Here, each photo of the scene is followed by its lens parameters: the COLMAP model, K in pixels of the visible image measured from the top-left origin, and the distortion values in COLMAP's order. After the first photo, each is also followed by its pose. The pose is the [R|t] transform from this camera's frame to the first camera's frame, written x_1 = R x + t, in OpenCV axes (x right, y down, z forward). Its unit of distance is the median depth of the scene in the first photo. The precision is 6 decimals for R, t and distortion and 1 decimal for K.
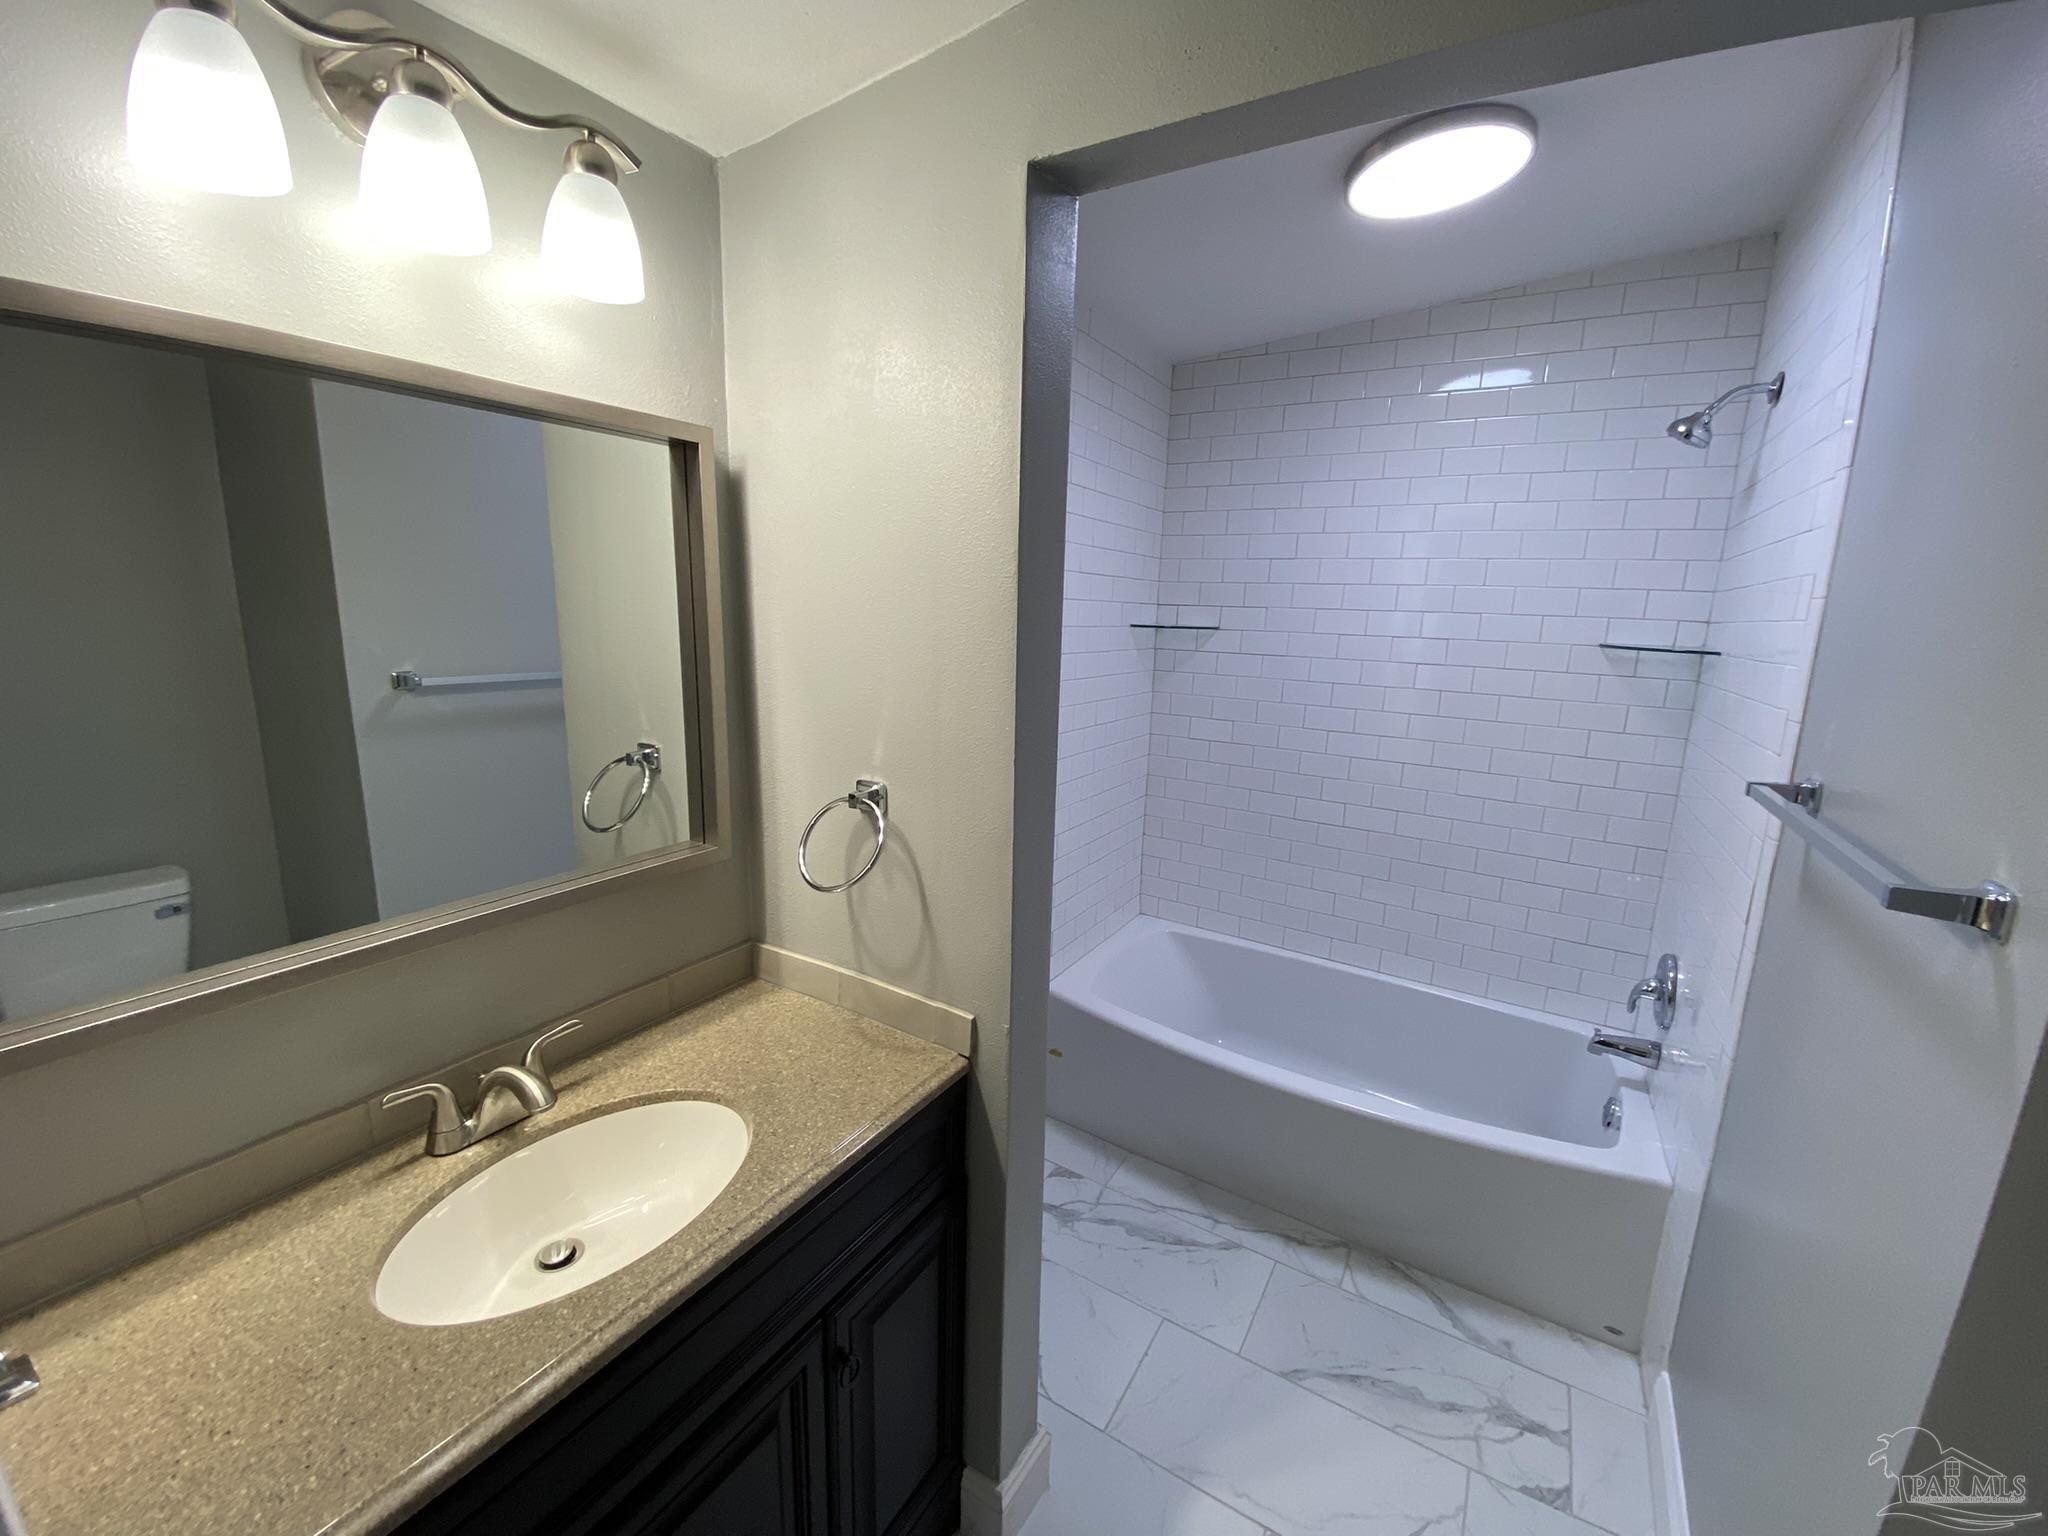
lens RADIAL K [[817.0, 0, 1027.4], [0, 817.0, 764.0], [0, 0, 1]] dist [0.045393, -0.037771]
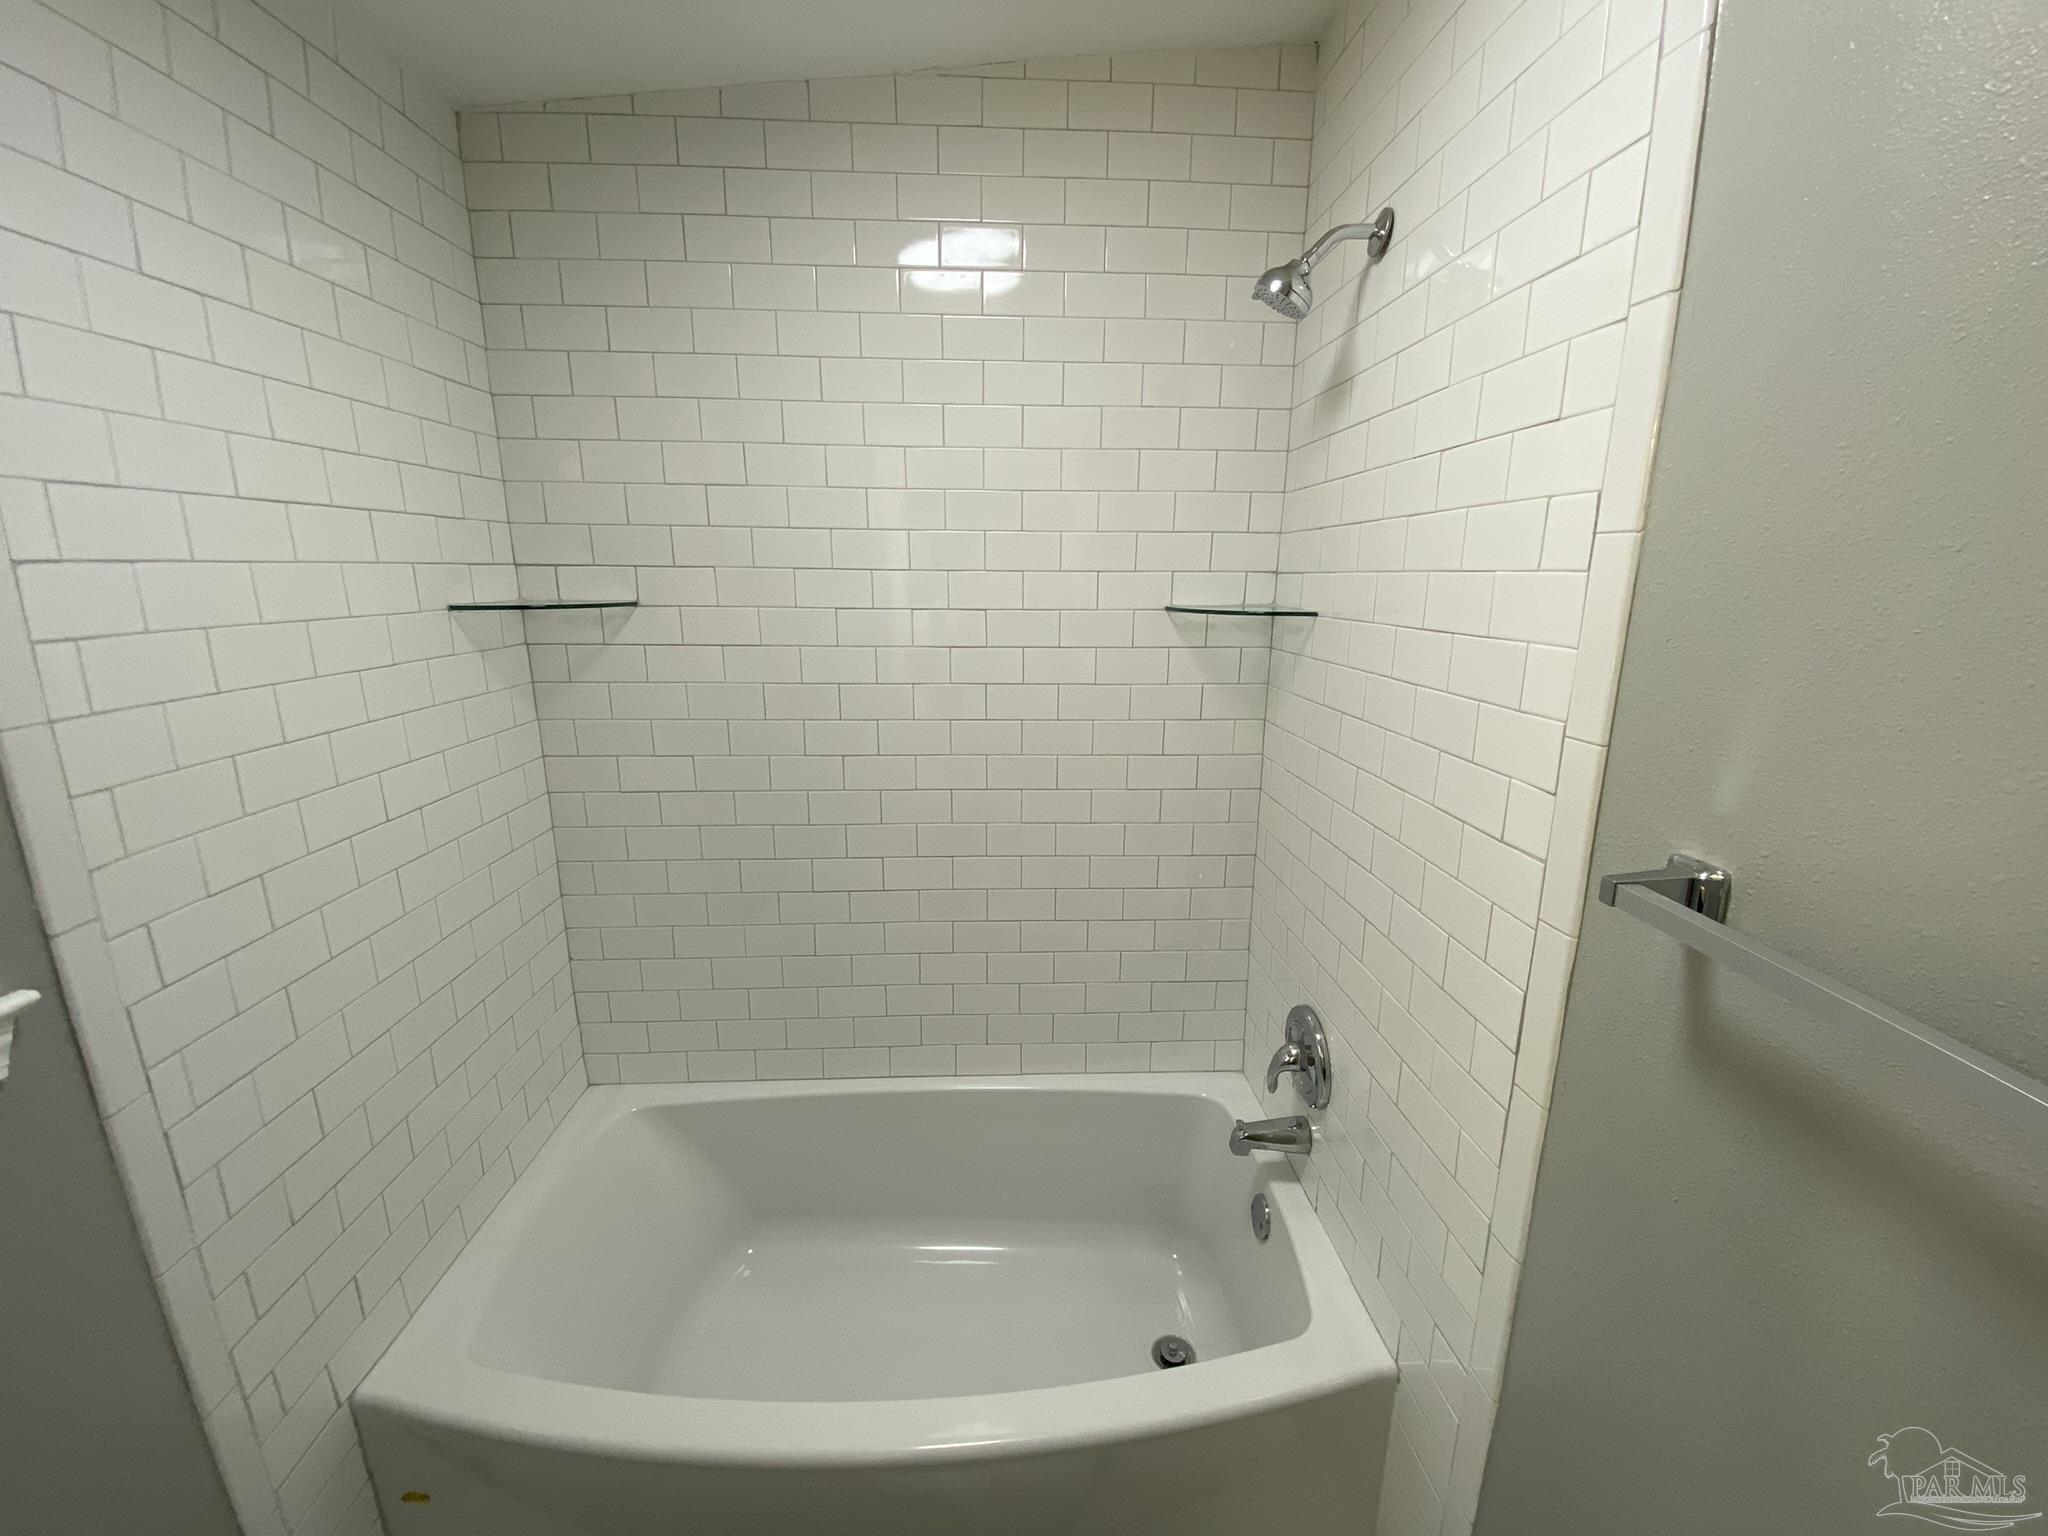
lens RADIAL K [[817.0, 0, 1027.4], [0, 817.0, 764.0], [0, 0, 1]] dist [0.045393, -0.037771]
pose [[0.831775, -0.156277, 0.532661, 0.176680], [0.128025, 0.987692, 0.089860, -0.092641], [-0.540148, -0.006549, 0.841544, 0.467813]]
